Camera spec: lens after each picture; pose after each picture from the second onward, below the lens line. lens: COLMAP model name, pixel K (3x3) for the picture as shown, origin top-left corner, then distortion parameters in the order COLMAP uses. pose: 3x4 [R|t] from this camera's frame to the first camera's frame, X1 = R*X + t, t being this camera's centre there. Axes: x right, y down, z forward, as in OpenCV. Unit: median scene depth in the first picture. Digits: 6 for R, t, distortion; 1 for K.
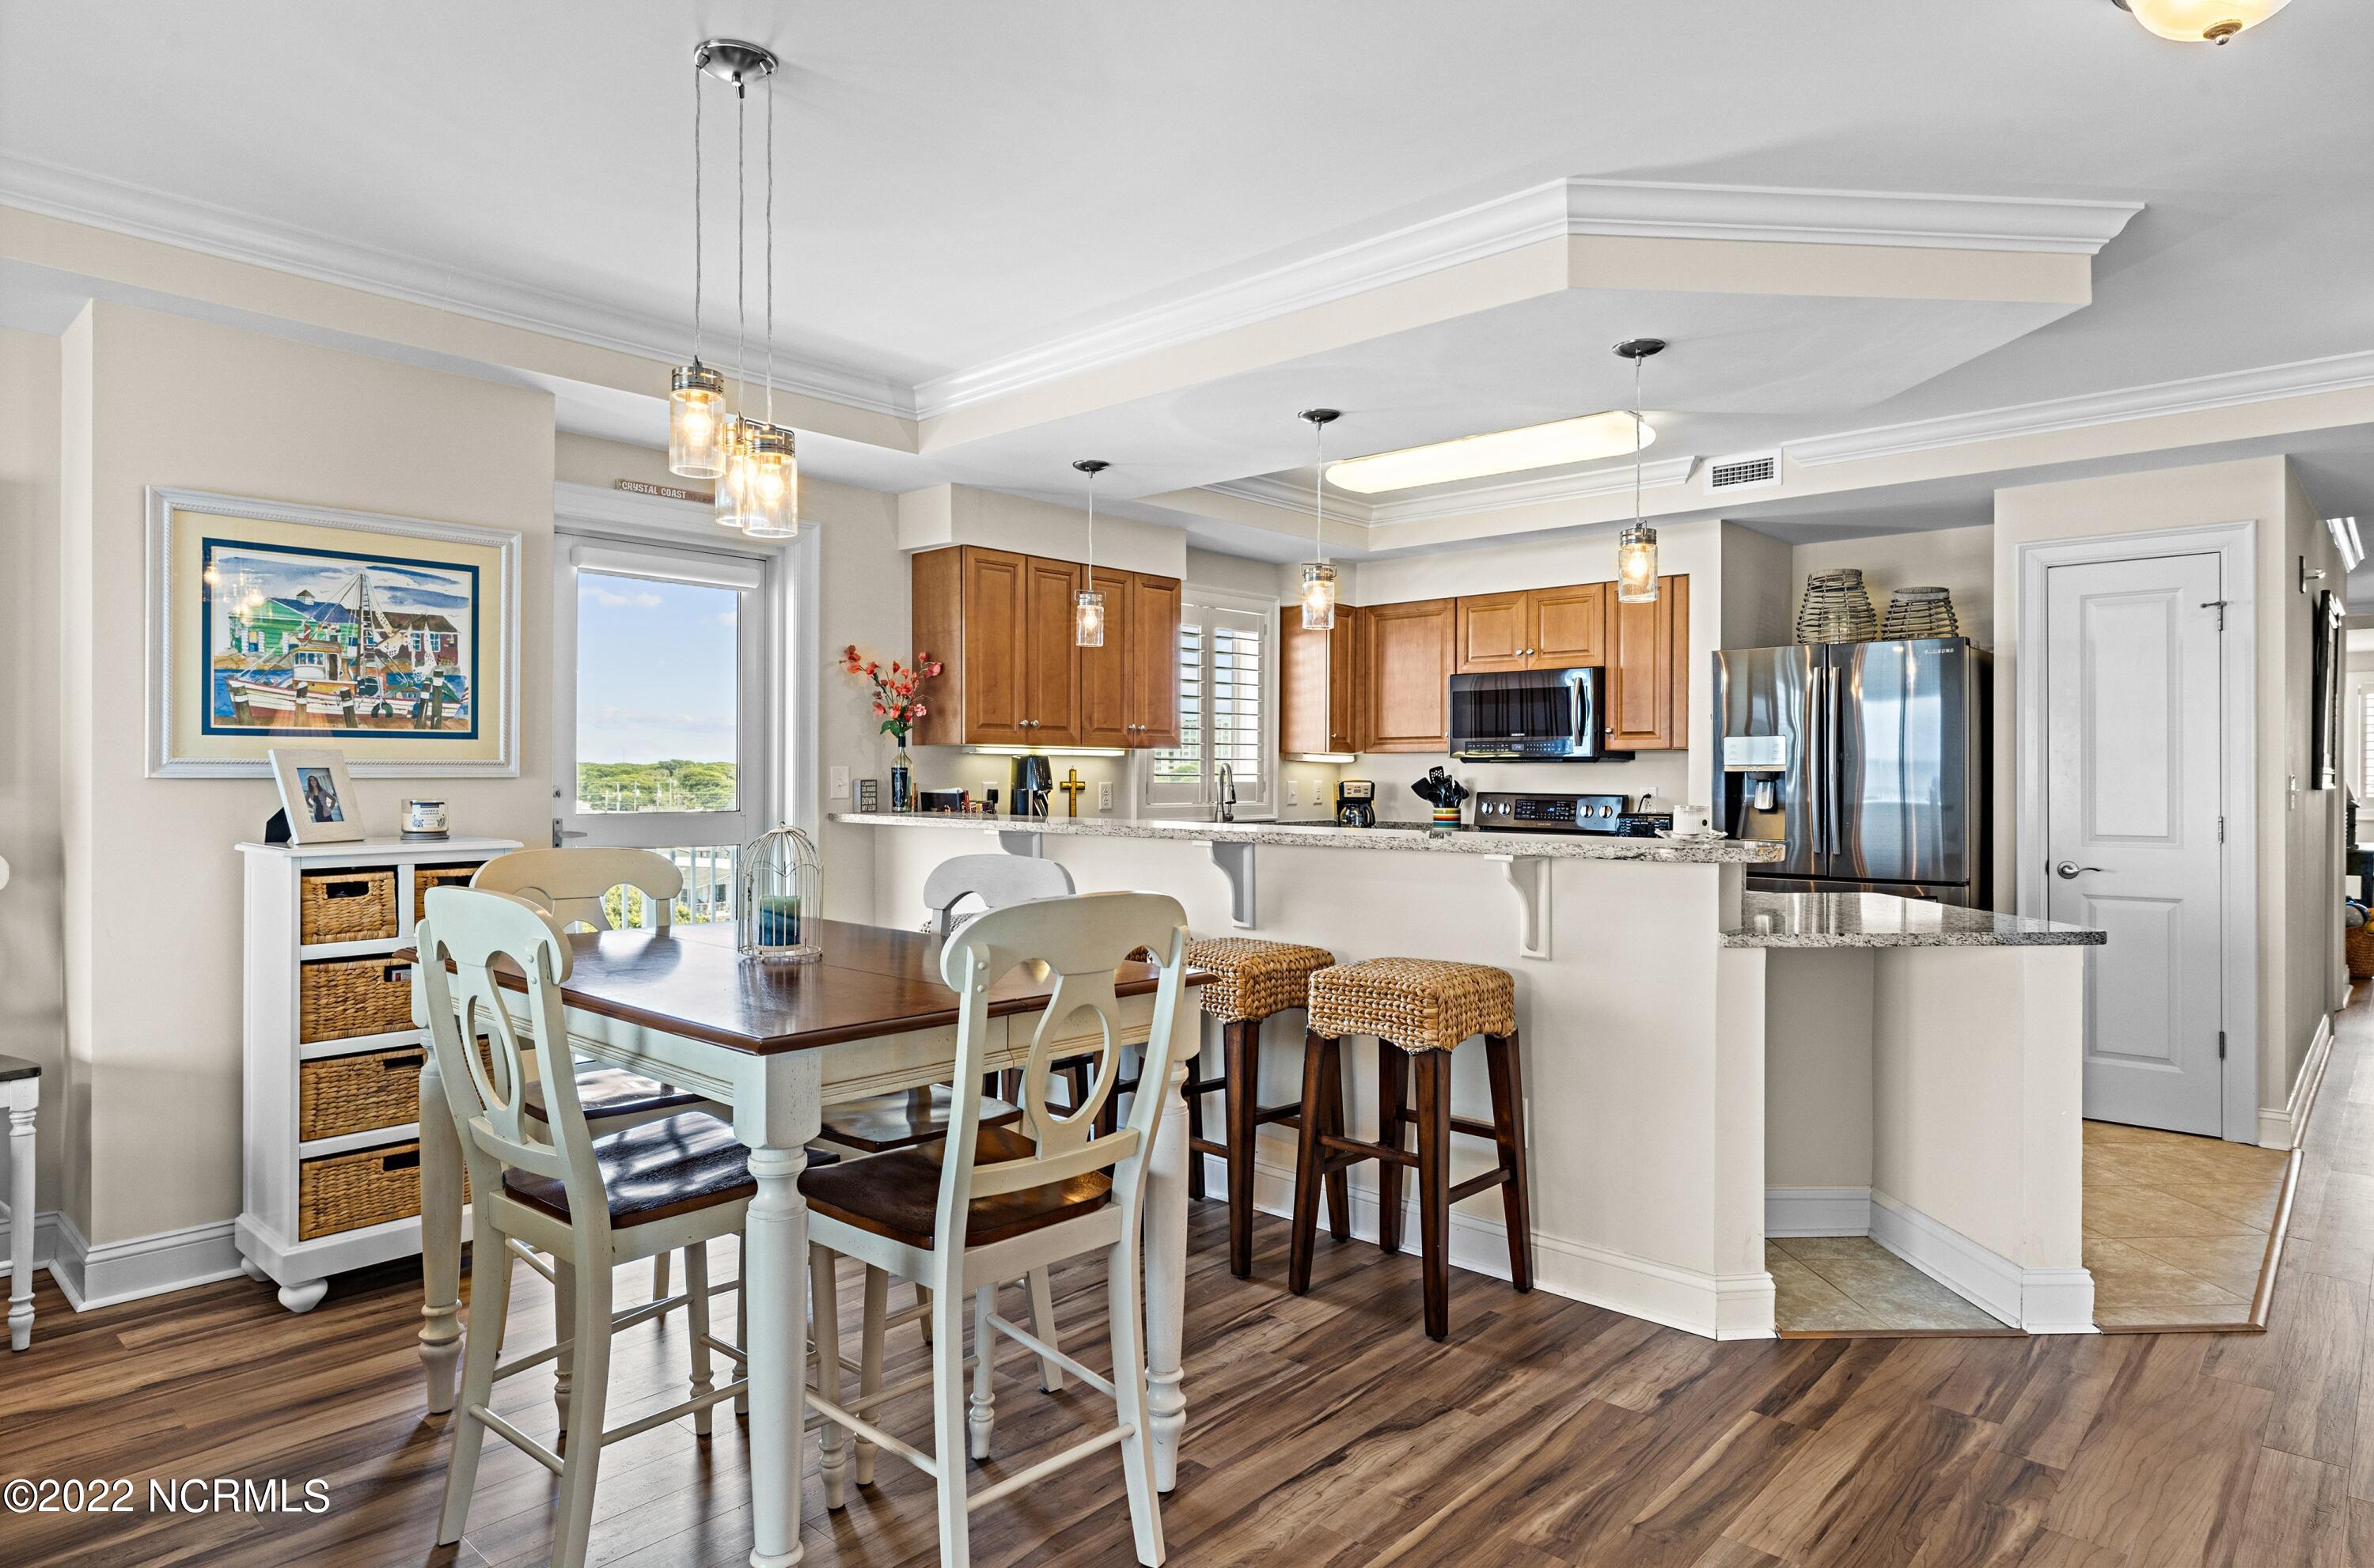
lens RADIAL K [[1329.8, 0, 1151.8], [0, 1329.8, 778.7], [0, 0, 1]] dist [-0.001361, -0.002565]
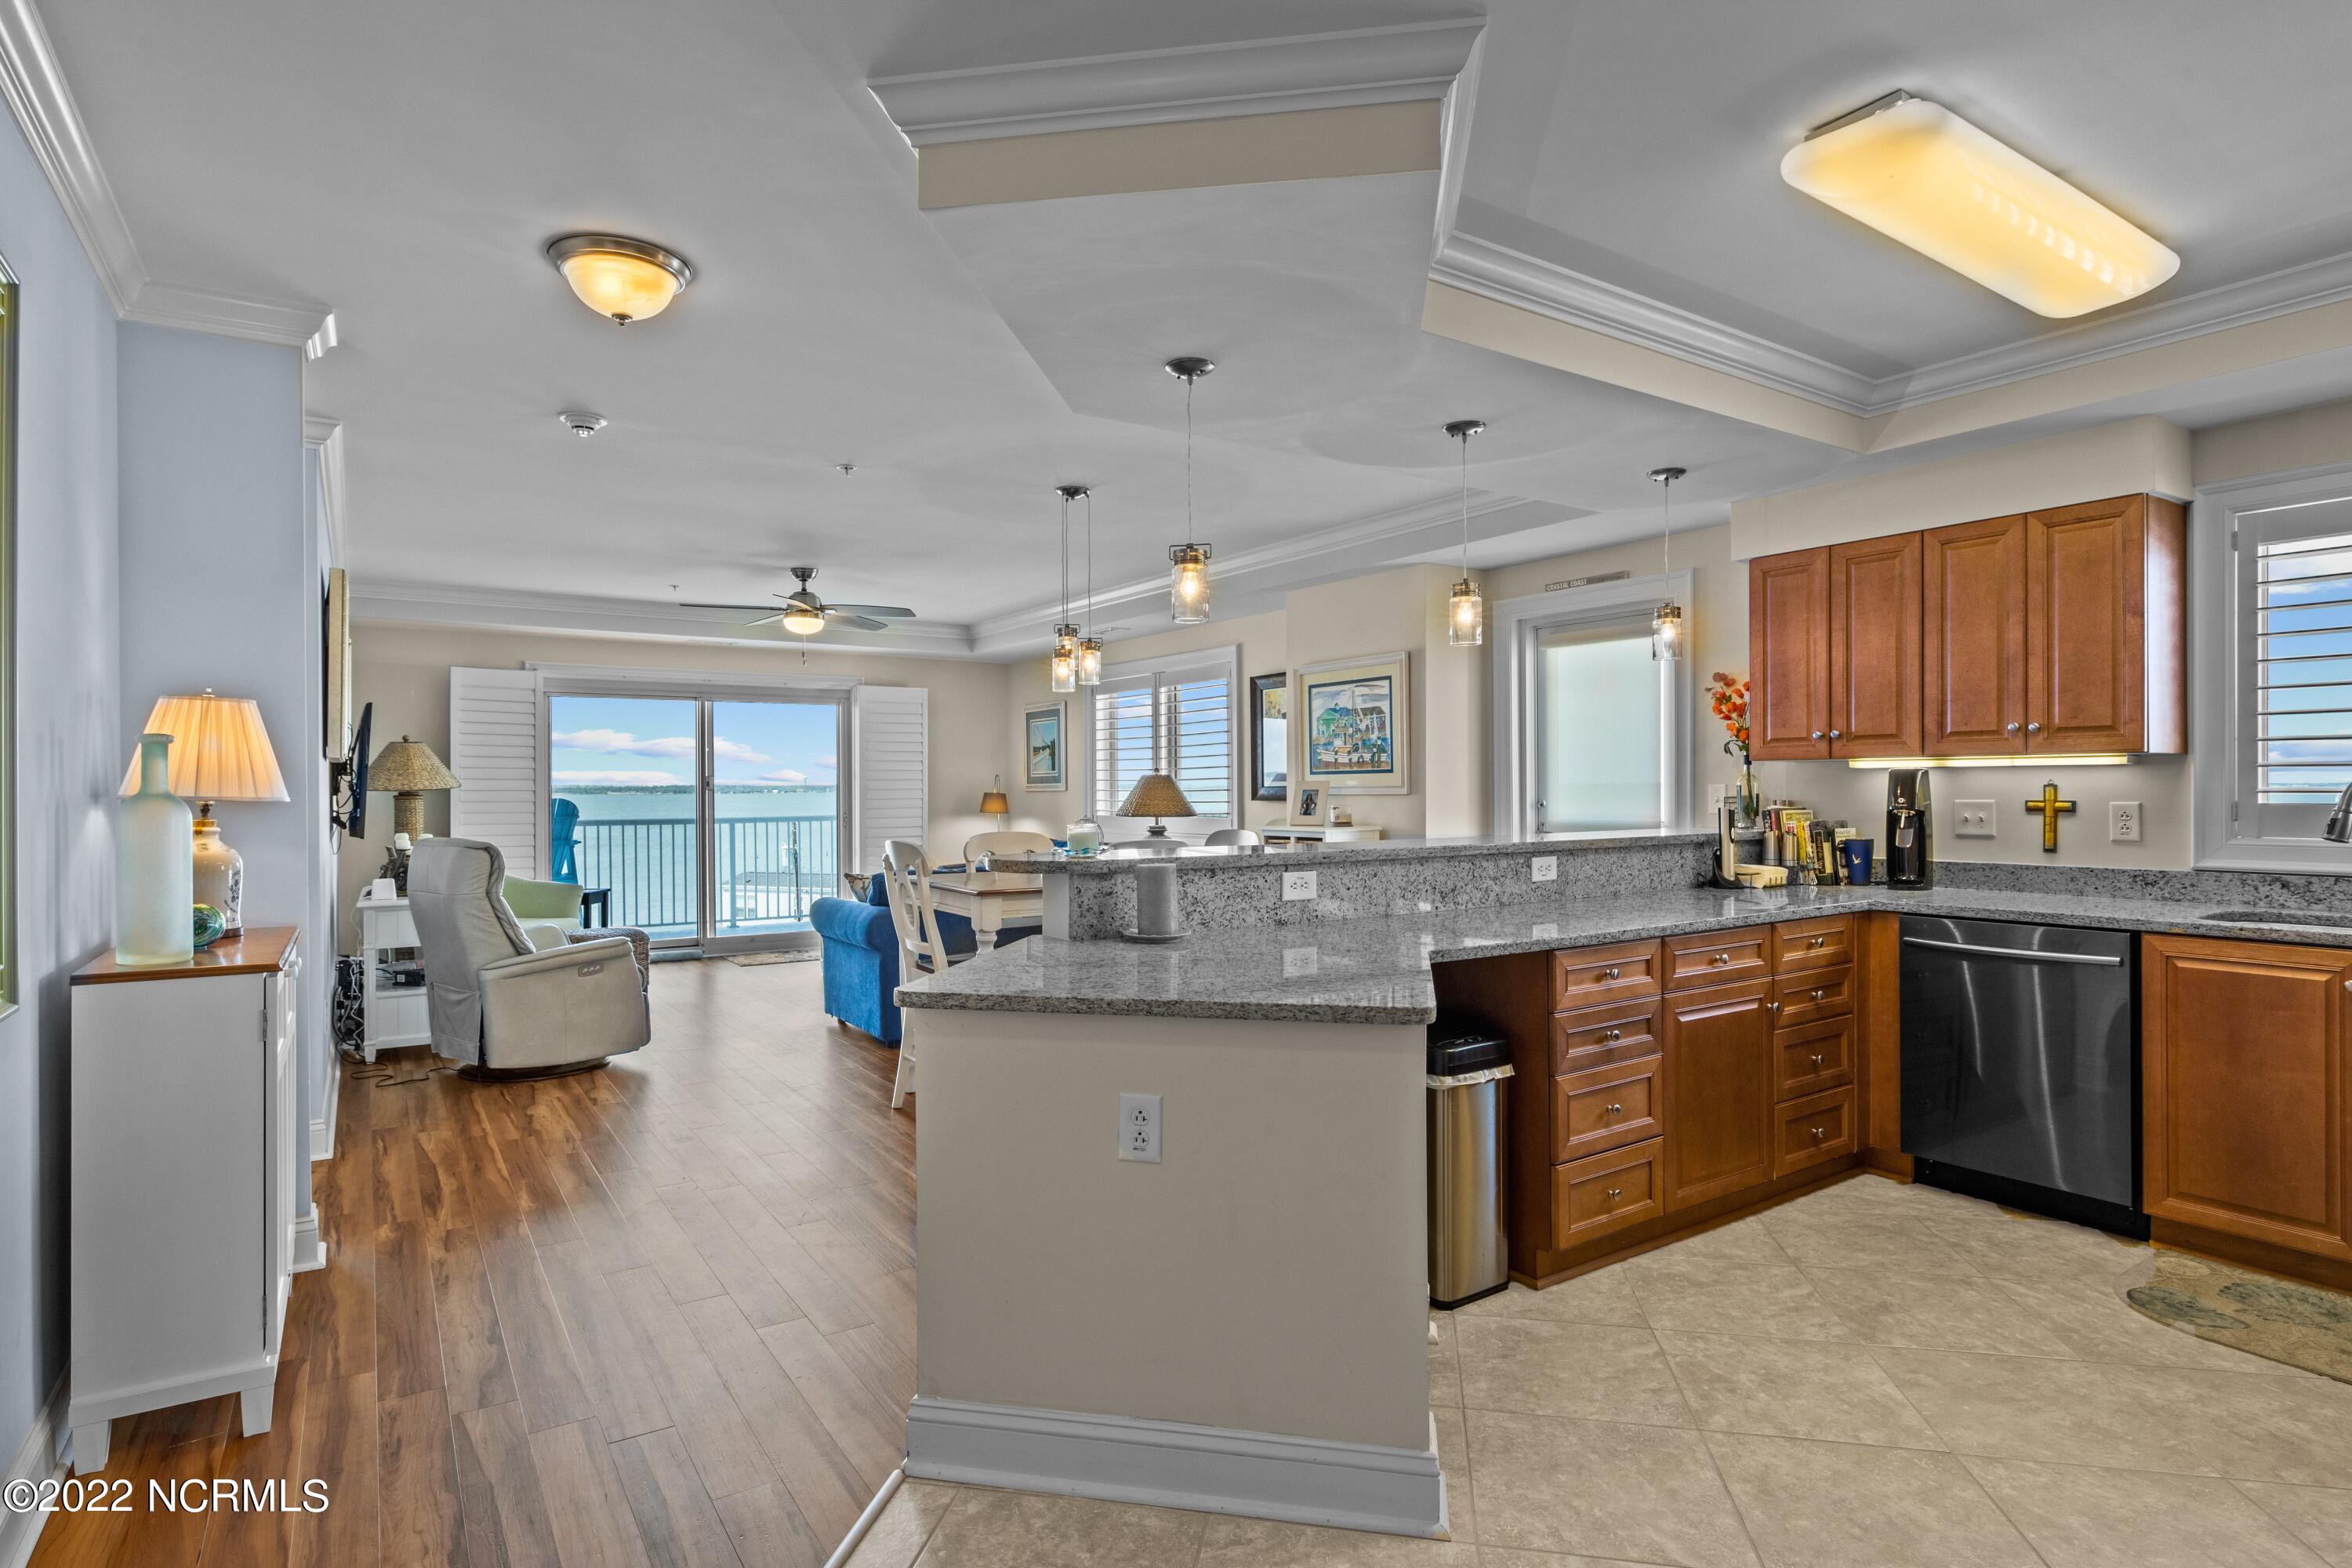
lens RADIAL K [[1193.2, 0, 1169.6], [0, 1193.2, 793.5], [0, 0, 1]] dist [-0.005522, 0.001432]
pose [[-0.215710, 0.001754, -0.976456, 0.810298], [-0.000319, 0.999998, 0.001867, -0.003496], [0.976457, 0.000715, -0.215710, 0.765105]]
